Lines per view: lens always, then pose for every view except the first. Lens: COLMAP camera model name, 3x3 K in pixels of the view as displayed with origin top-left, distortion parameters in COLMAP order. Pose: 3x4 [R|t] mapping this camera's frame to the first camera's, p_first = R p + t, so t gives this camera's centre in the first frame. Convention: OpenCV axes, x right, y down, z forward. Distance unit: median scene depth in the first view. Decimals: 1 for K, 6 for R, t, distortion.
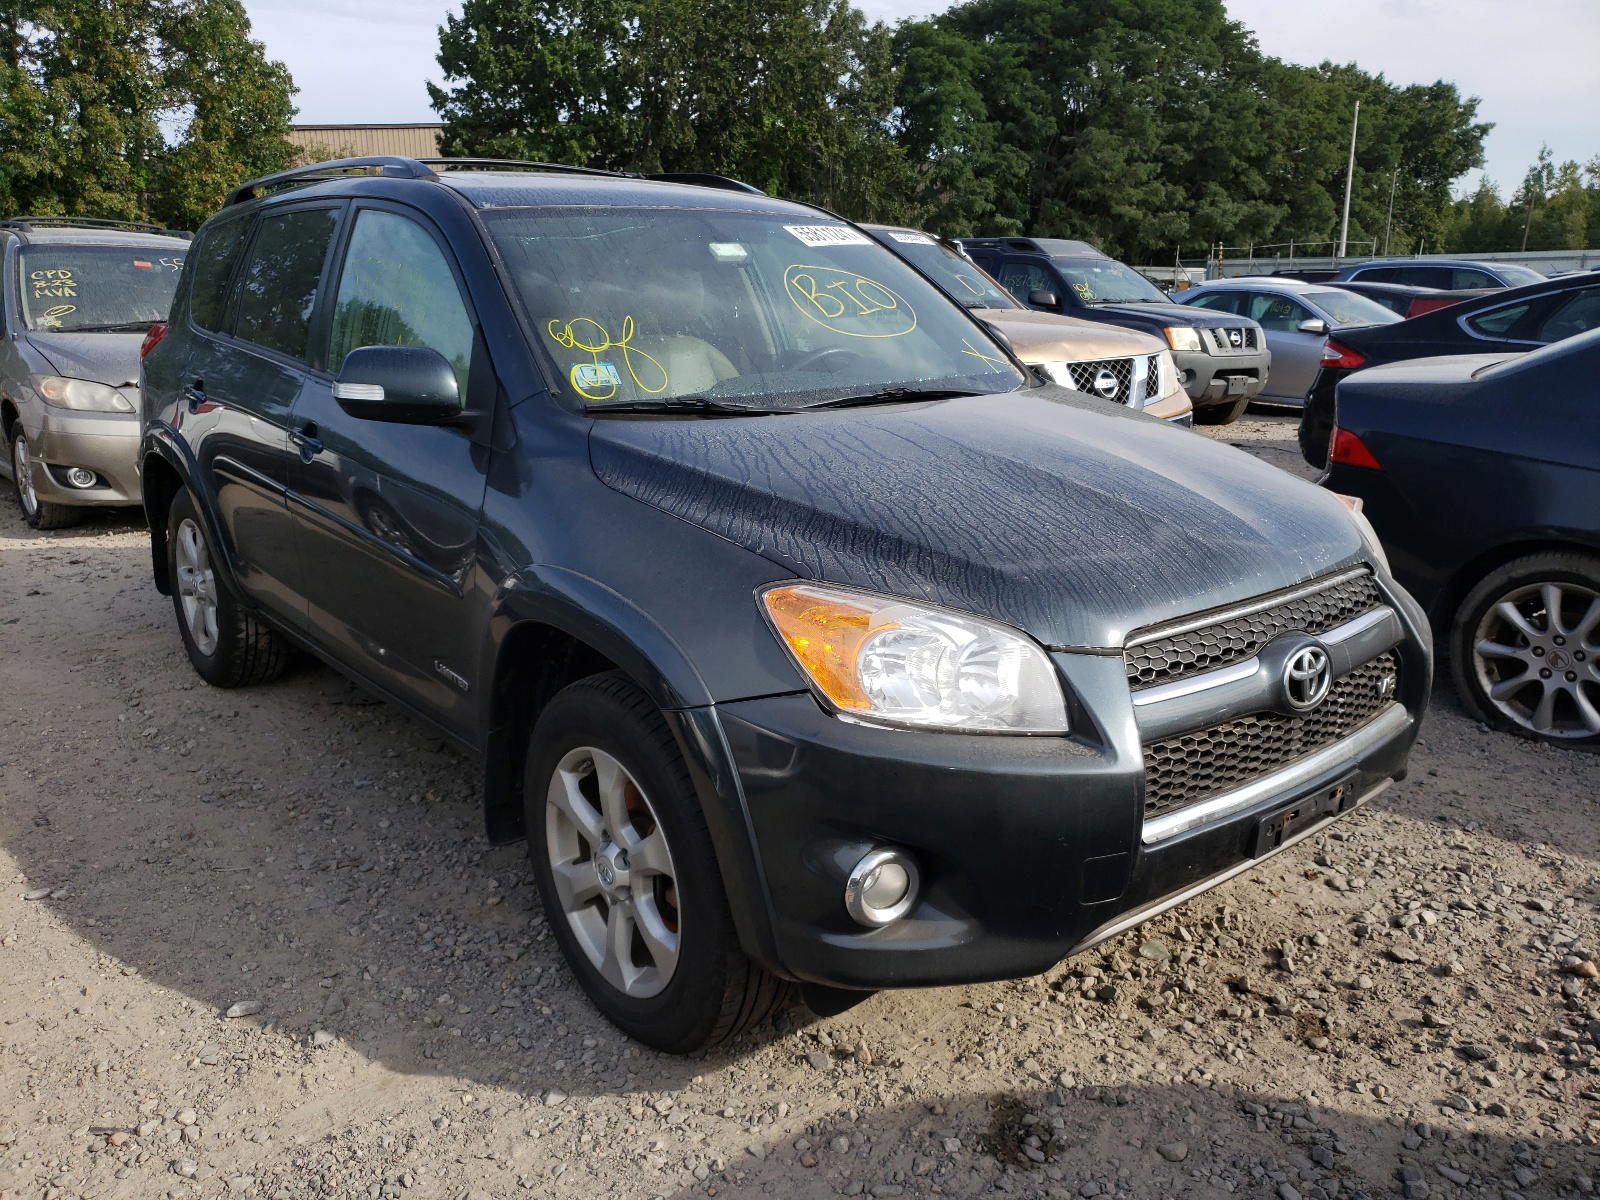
lens RADIAL K [[1398.1, 0, 799.5], [0, 1398.1, 629.9], [0, 0, 1]] dist [0.011827, 0.010801]
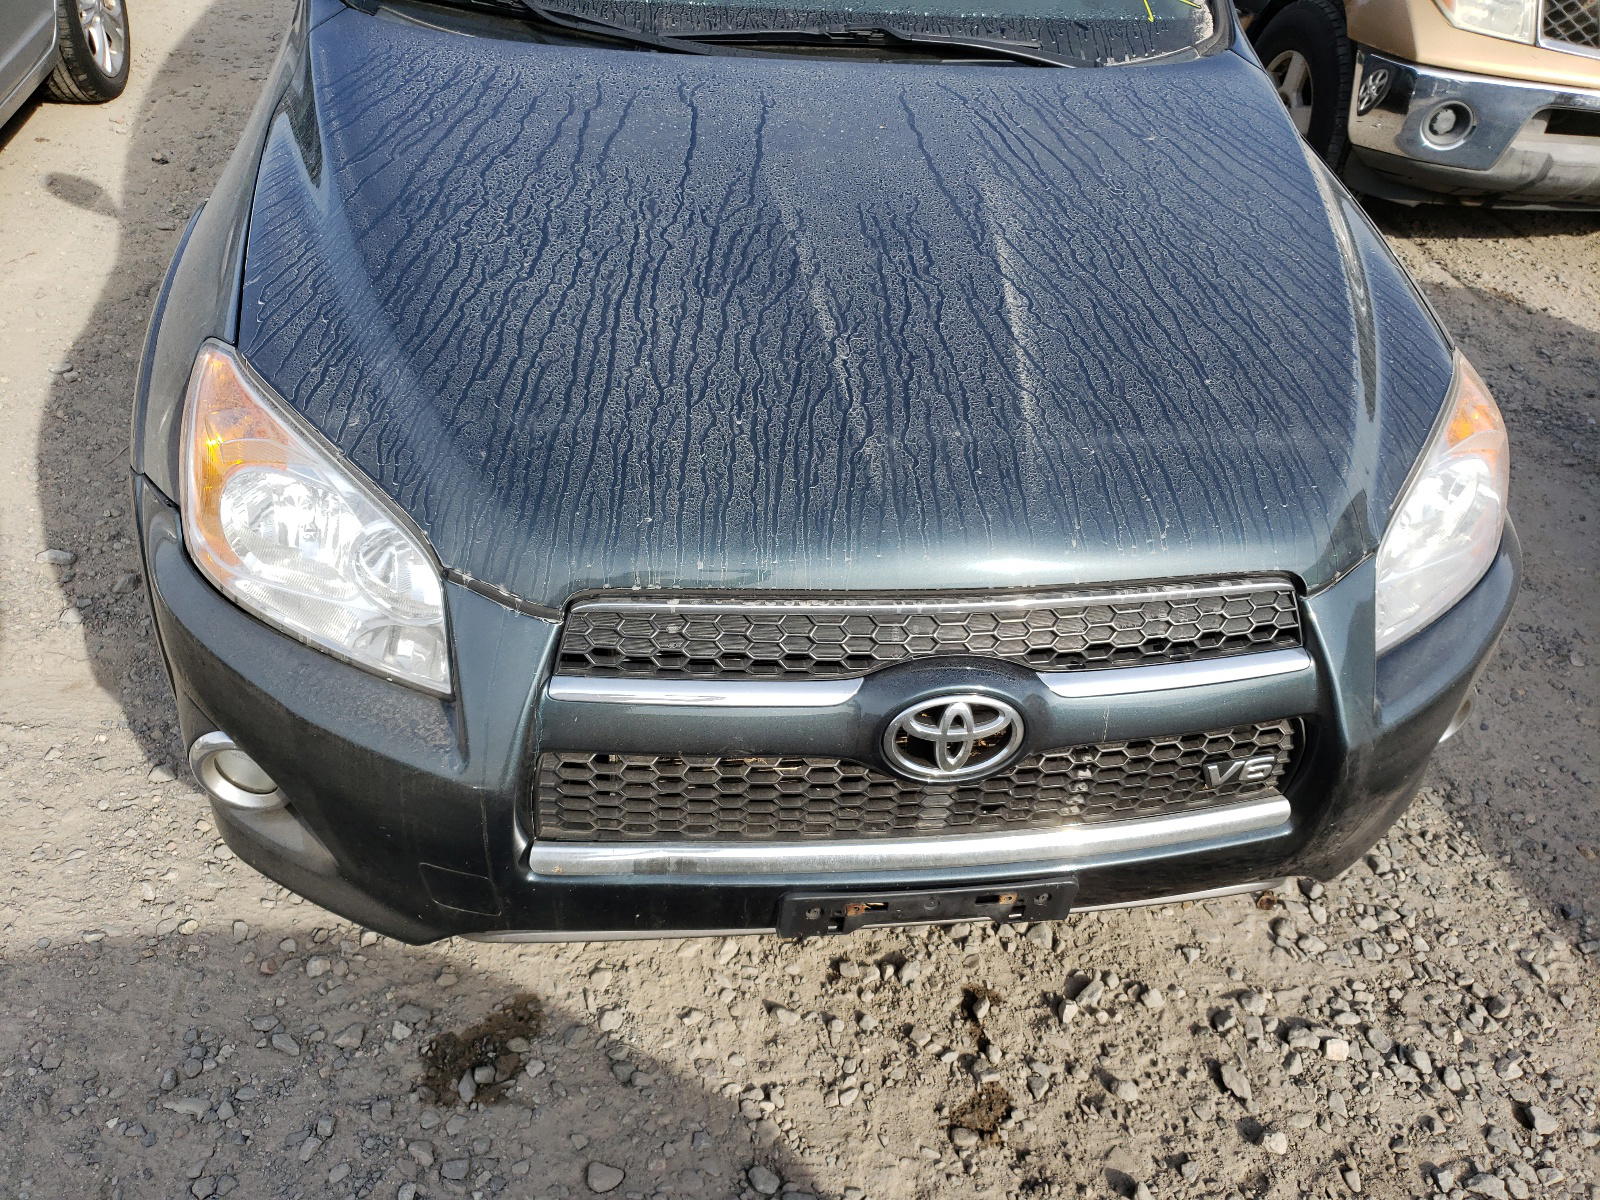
lens RADIAL K [[1398.1, 0, 799.5], [0, 1398.1, 629.9], [0, 0, 1]] dist [0.011827, 0.010801]
pose [[0.833125, 0.398393, -0.383647, 0.430518], [-0.223980, 0.877251, 0.424575, -0.208132], [0.505702, -0.267795, 0.820092, 0.389418]]
